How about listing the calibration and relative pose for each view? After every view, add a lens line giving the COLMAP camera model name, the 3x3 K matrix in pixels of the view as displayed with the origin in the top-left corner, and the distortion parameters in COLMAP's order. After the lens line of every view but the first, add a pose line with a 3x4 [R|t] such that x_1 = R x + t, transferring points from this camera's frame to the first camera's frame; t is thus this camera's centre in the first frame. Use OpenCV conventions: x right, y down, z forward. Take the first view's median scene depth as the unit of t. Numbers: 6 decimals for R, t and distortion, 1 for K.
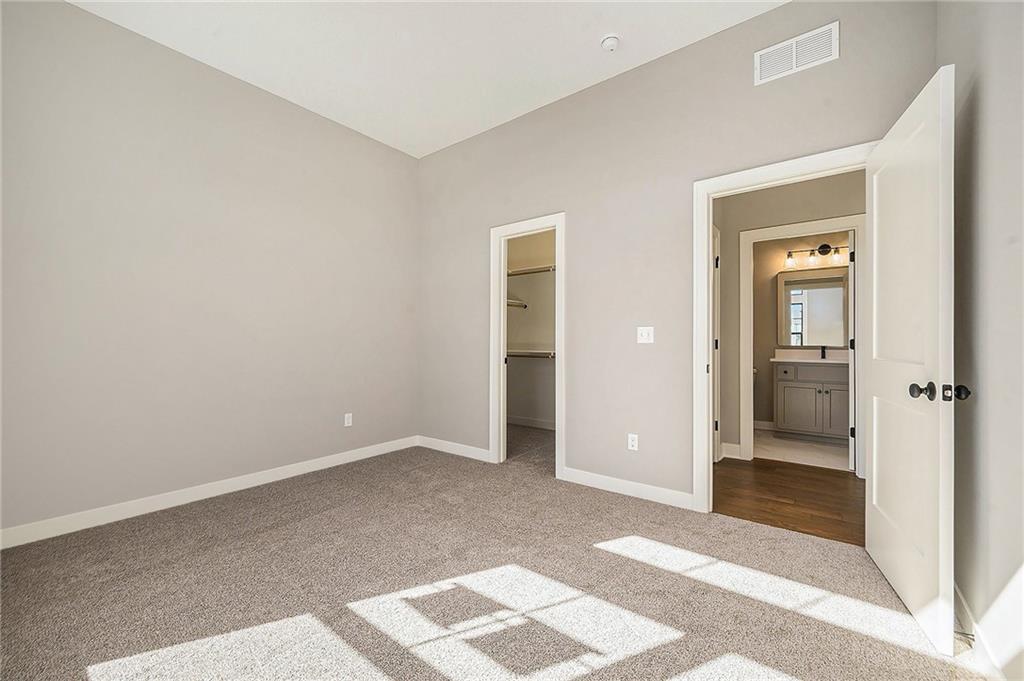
lens RADIAL K [[415.4, 0, 509.0], [0, 415.4, 339.4], [0, 0, 1]] dist [-0.021550, -0.000809]
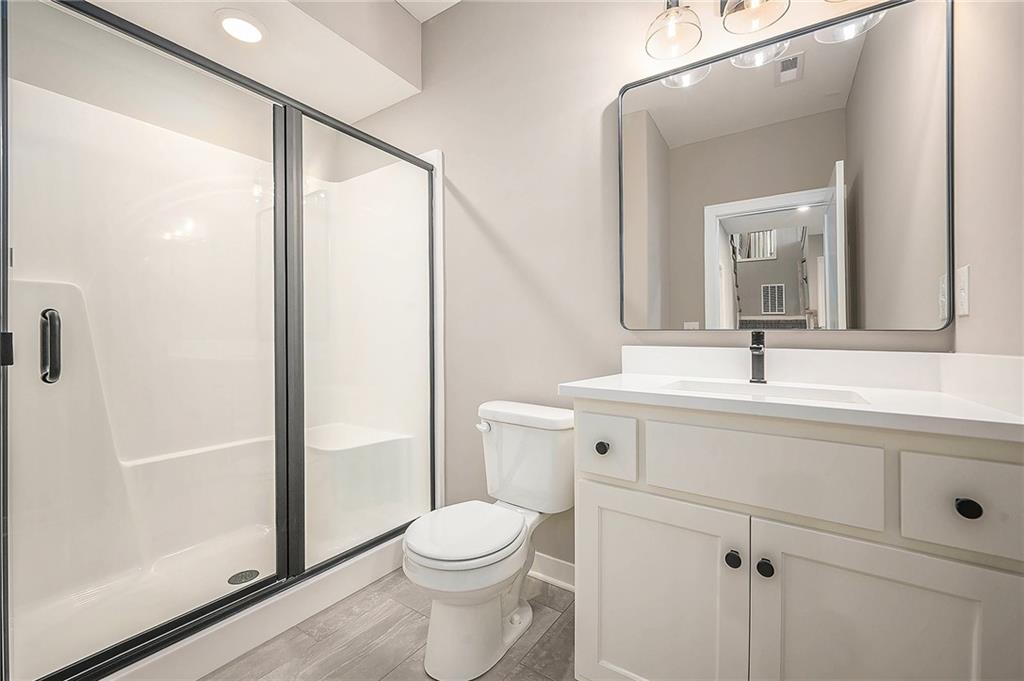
lens RADIAL K [[415.4, 0, 506.9], [0, 415.4, 337.8], [0, 0, 1]] dist [-0.021550, -0.000809]
pose [[0.996432, -0.003048, 0.084346, 0.585481], [0.002258, 0.999953, 0.009469, 0.015406], [-0.084371, -0.009245, 0.996391, 0.751946]]
